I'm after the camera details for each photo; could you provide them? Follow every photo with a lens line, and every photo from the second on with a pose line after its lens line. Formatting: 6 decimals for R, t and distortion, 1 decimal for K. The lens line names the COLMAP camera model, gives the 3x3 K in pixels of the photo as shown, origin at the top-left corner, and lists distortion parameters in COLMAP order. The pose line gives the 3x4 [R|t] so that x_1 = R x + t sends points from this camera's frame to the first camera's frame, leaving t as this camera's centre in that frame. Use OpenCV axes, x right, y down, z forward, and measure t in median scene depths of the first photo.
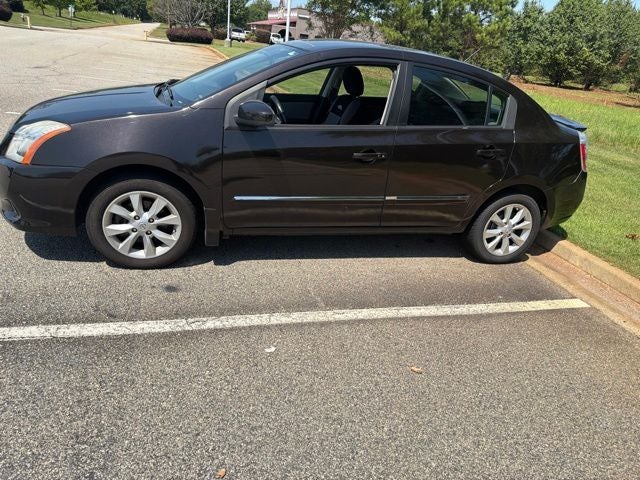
lens RADIAL K [[459.8, 0, 323.8], [0, 459.8, 242.7], [0, 0, 1]] dist [0.011744, -0.017873]
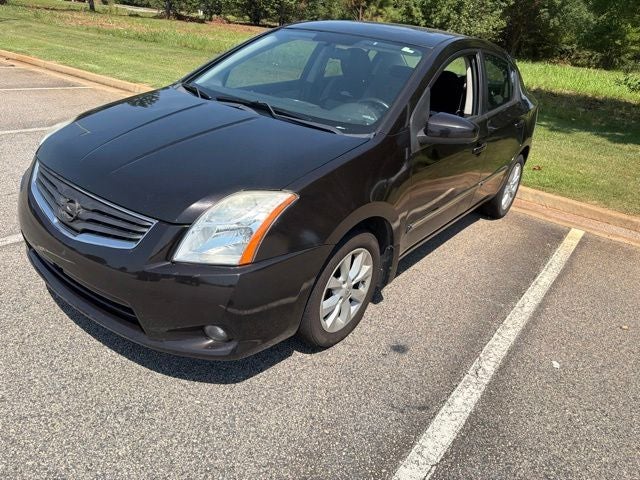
lens RADIAL K [[459.8, 0, 326.7], [0, 459.8, 243.6], [0, 0, 1]] dist [0.011744, -0.017873]
pose [[0.806838, -0.286925, 0.516417, -0.674384], [0.225649, 0.957536, 0.179465, -0.221466], [-0.545981, -0.028271, 0.837321, 0.296809]]
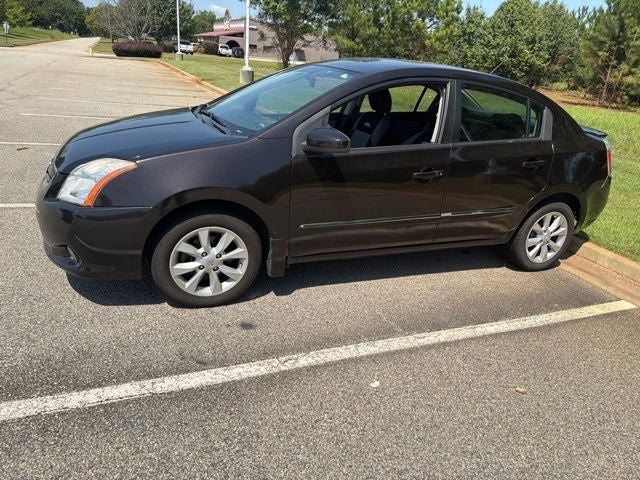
lens RADIAL K [[459.8, 0, 323.9], [0, 459.8, 241.8], [0, 0, 1]] dist [0.011744, -0.017873]
pose [[0.993617, -0.067421, 0.090439, -0.201355], [0.068971, 0.997519, -0.014116, -0.041020], [-0.089263, 0.020264, 0.995802, 0.026461]]
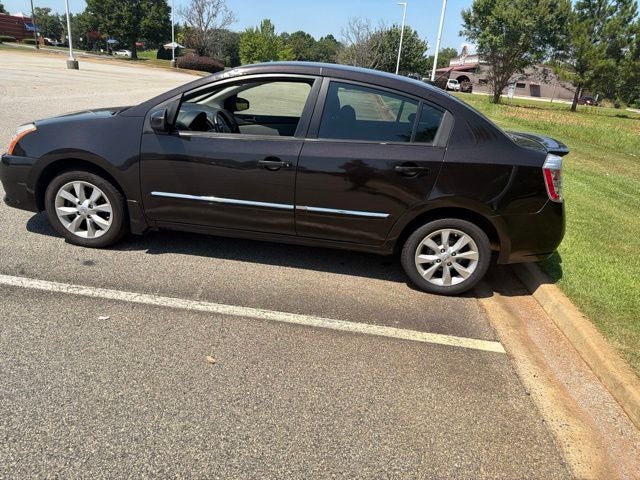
lens RADIAL K [[459.8, 0, 322.0], [0, 459.8, 240.3], [0, 0, 1]] dist [0.011744, -0.017873]
pose [[0.929293, 0.098258, -0.356034, 0.530816], [-0.131541, 0.988804, -0.070447, 0.037494], [0.345126, 0.112299, 0.931814, 0.072472]]
